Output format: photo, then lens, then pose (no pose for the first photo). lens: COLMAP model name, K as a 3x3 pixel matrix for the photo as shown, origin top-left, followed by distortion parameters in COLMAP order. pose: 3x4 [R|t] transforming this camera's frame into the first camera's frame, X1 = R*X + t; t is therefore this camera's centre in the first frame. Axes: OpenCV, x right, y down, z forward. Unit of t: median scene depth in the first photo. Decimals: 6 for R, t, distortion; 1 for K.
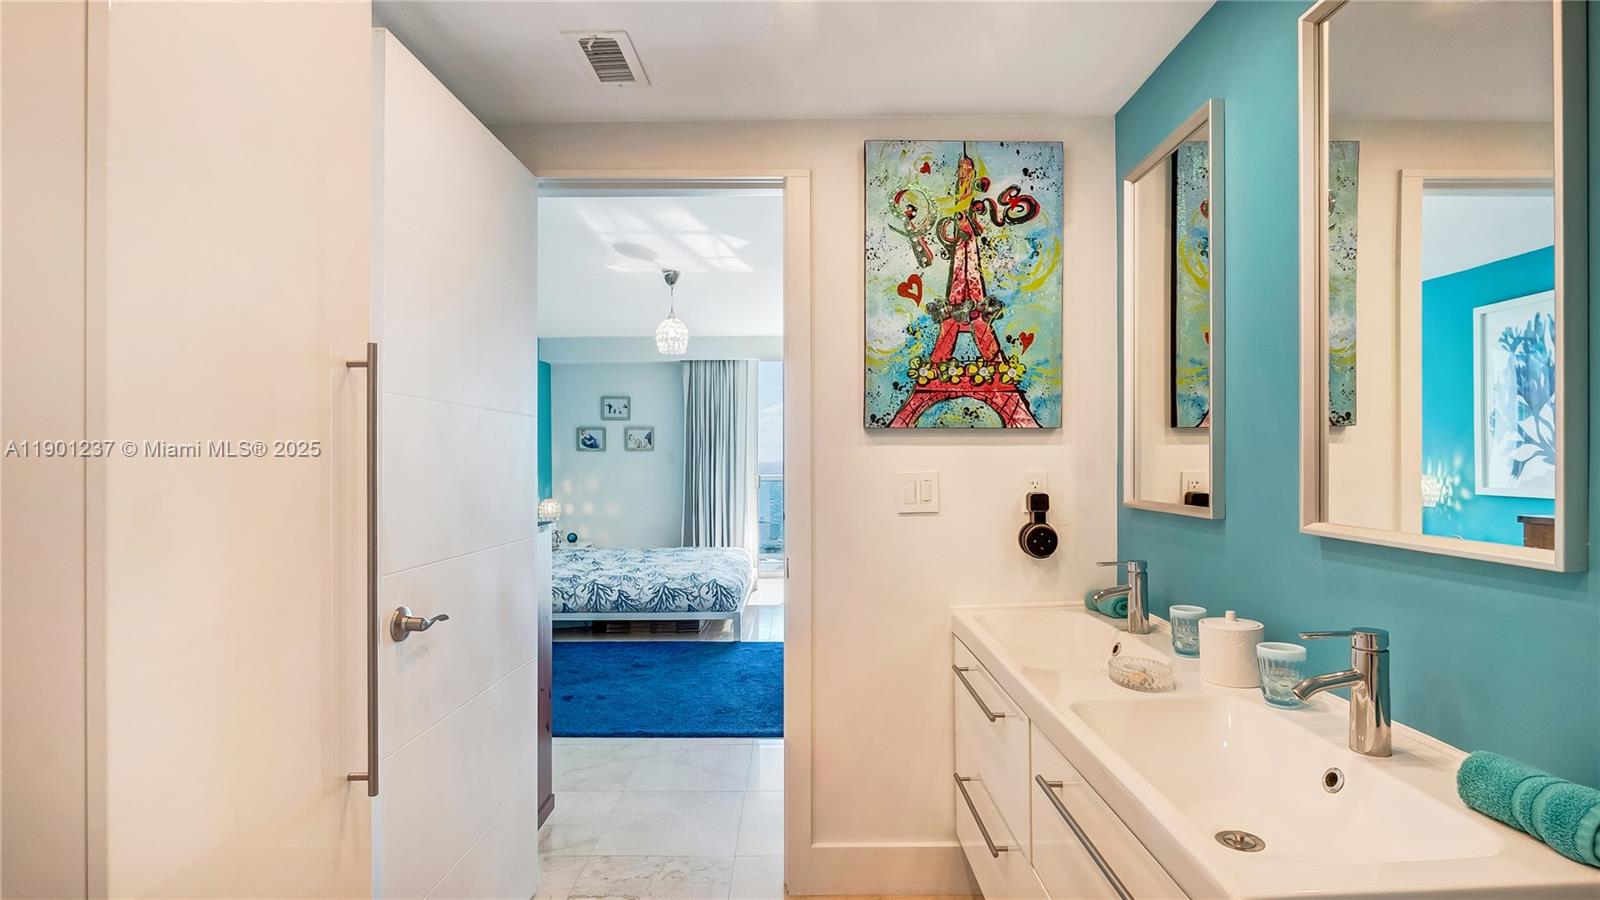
lens RADIAL K [[754.9, 0, 803.6], [0, 754.9, 448.3], [0, 0, 1]] dist [-0.015449, 0.004817]
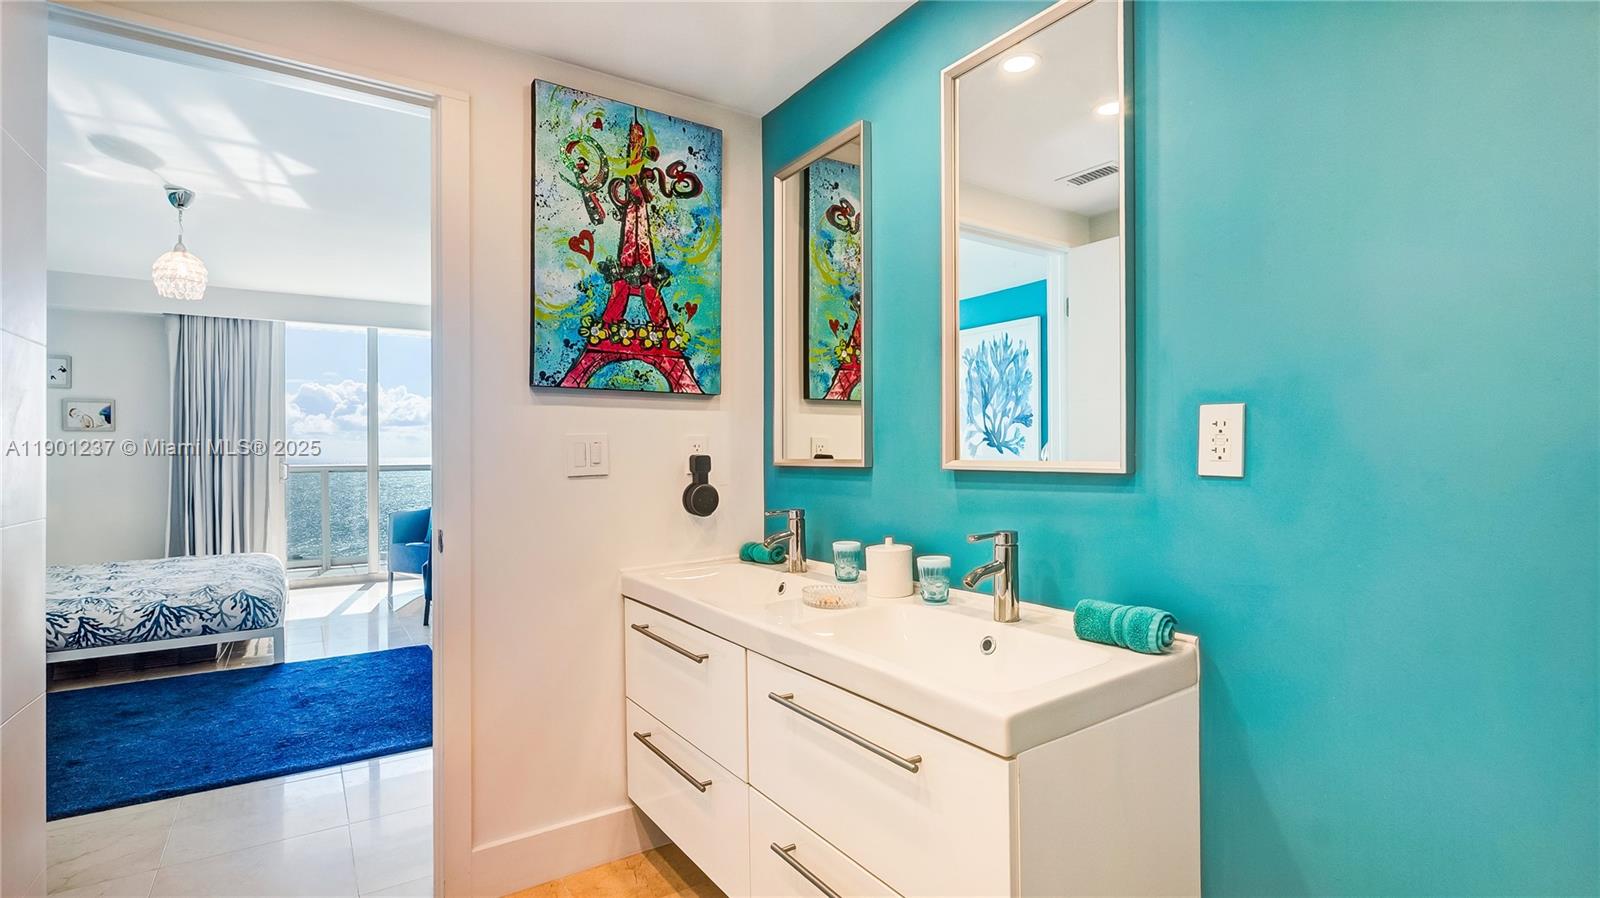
lens RADIAL K [[754.9, 0, 803.6], [0, 754.9, 447.3], [0, 0, 1]] dist [-0.015449, 0.004817]
pose [[0.823818, 0.005576, 0.566827, -0.169920], [-0.004764, 0.999984, -0.002914, 0.050291], [-0.566834, -0.000300, 0.823832, 0.042890]]
